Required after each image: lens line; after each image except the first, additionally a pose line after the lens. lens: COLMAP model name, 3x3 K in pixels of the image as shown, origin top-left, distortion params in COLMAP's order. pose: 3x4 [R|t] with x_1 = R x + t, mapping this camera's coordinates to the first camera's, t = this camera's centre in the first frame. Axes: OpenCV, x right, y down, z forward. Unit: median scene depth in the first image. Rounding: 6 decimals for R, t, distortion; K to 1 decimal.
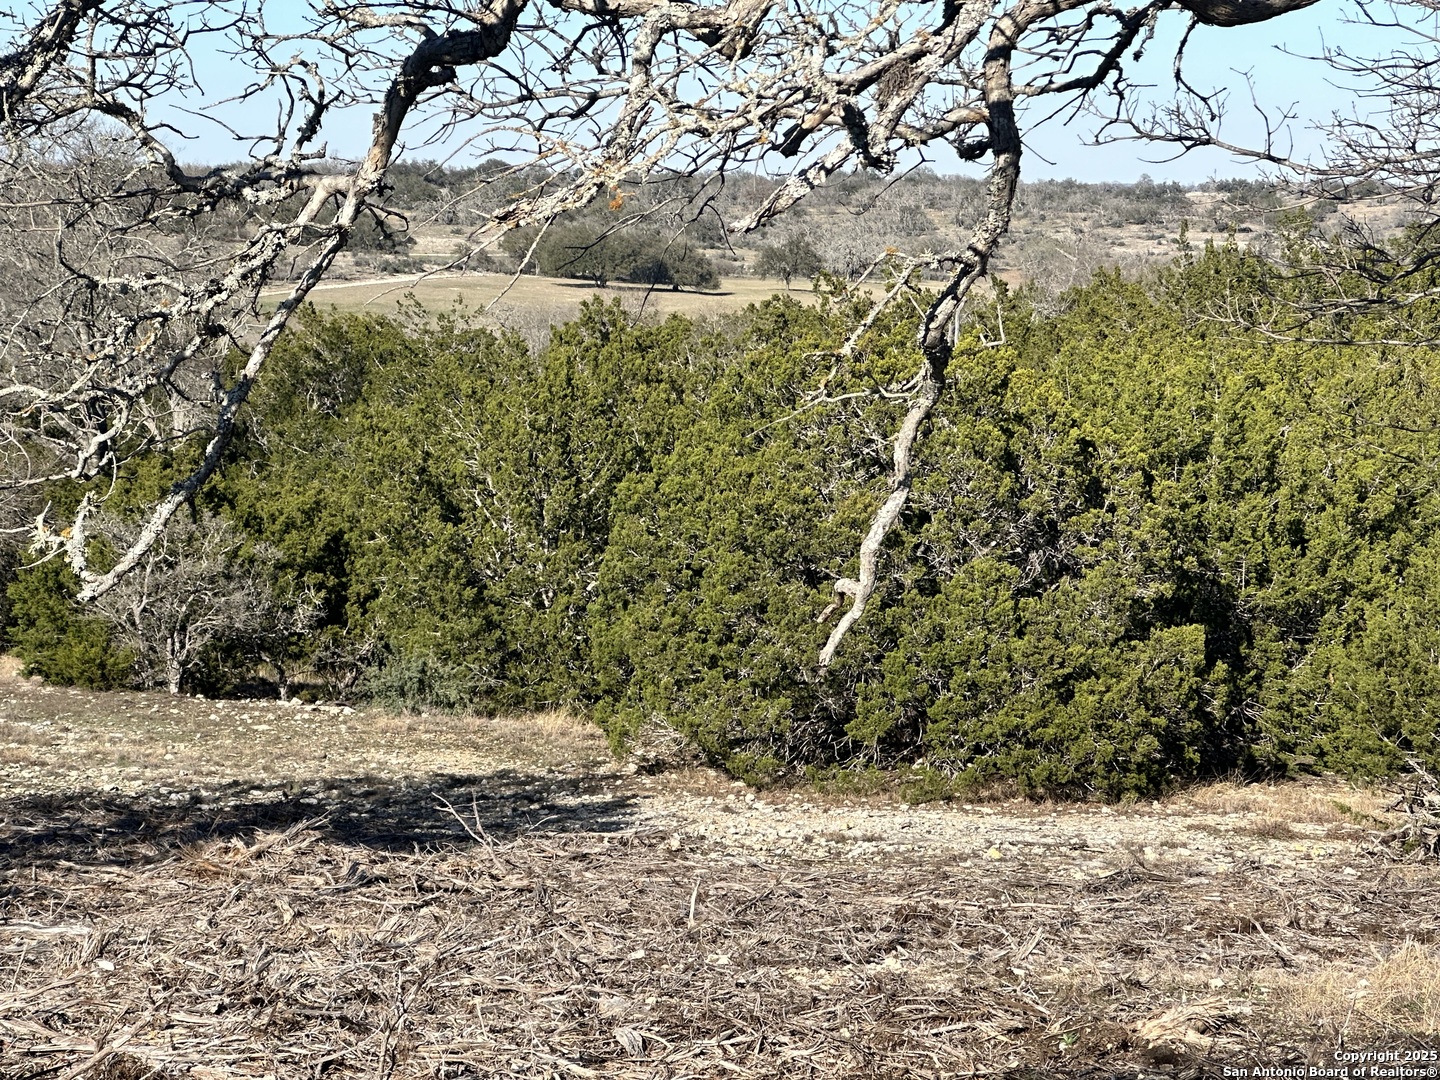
lens RADIAL K [[4192.0, 0, 721.0], [0, 4192.0, 543.9], [0, 0, 1]] dist [-0.308085, 0.000000]
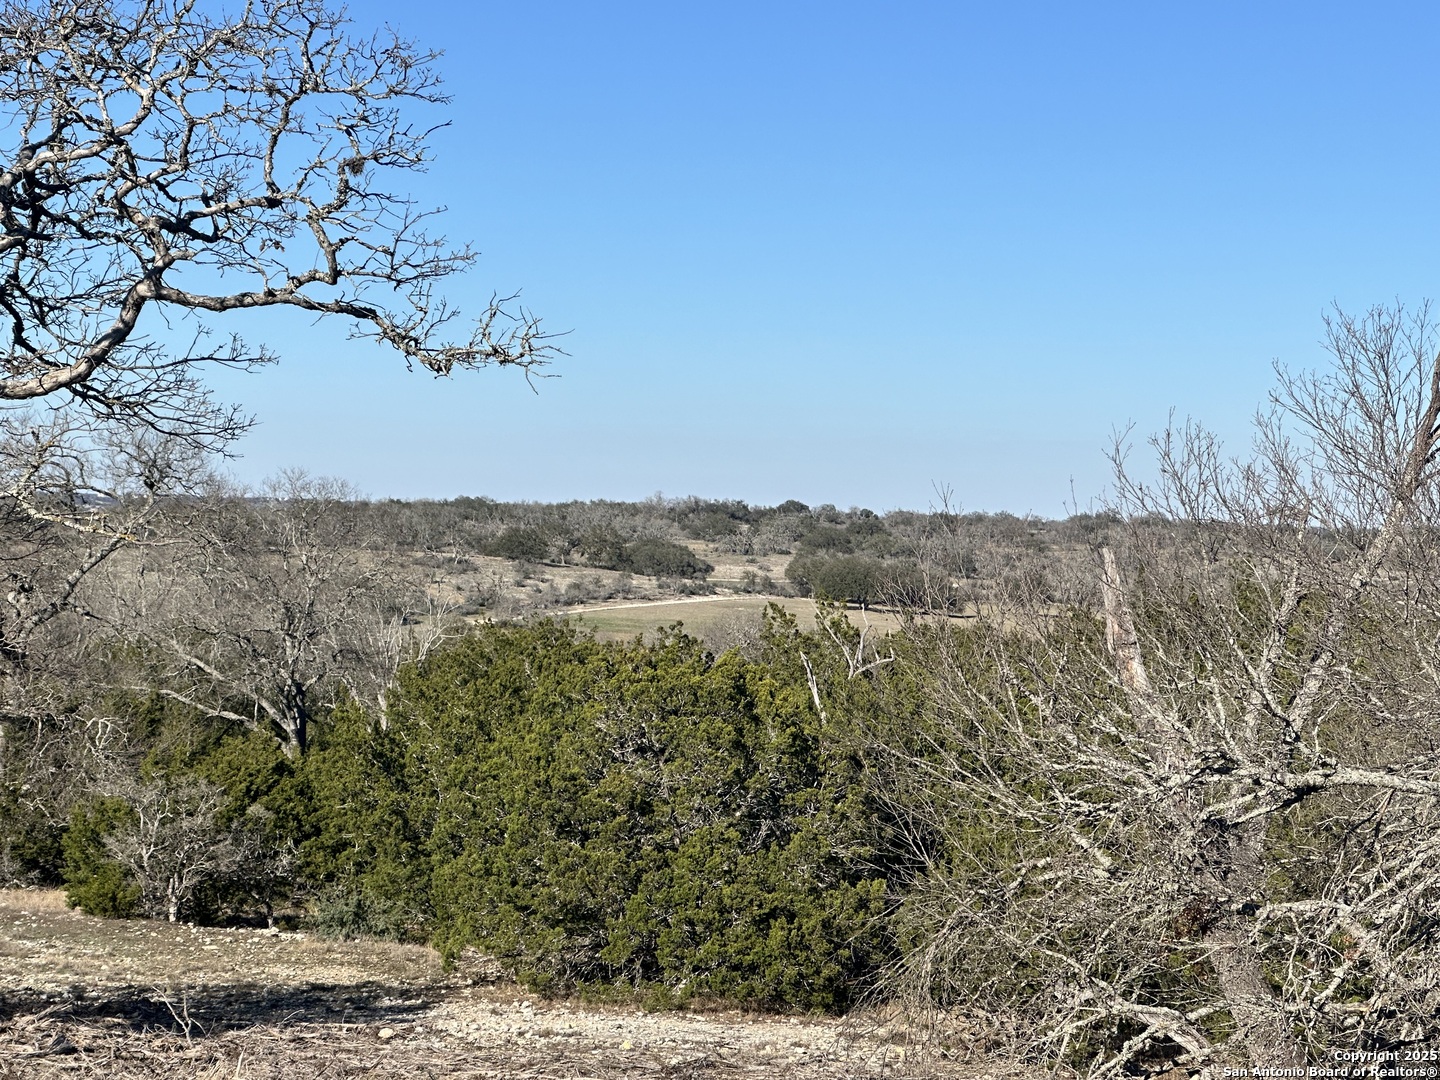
lens RADIAL K [[3506.2, 0, 722.2], [0, 3506.2, 541.3], [0, 0, 1]] dist [0.231527, 0.000000]
pose [[0.996309, 0.013009, -0.084851, 0.148752], [-0.019773, 0.996649, -0.079369, 0.002261], [0.083534, 0.080753, 0.993228, -0.094867]]
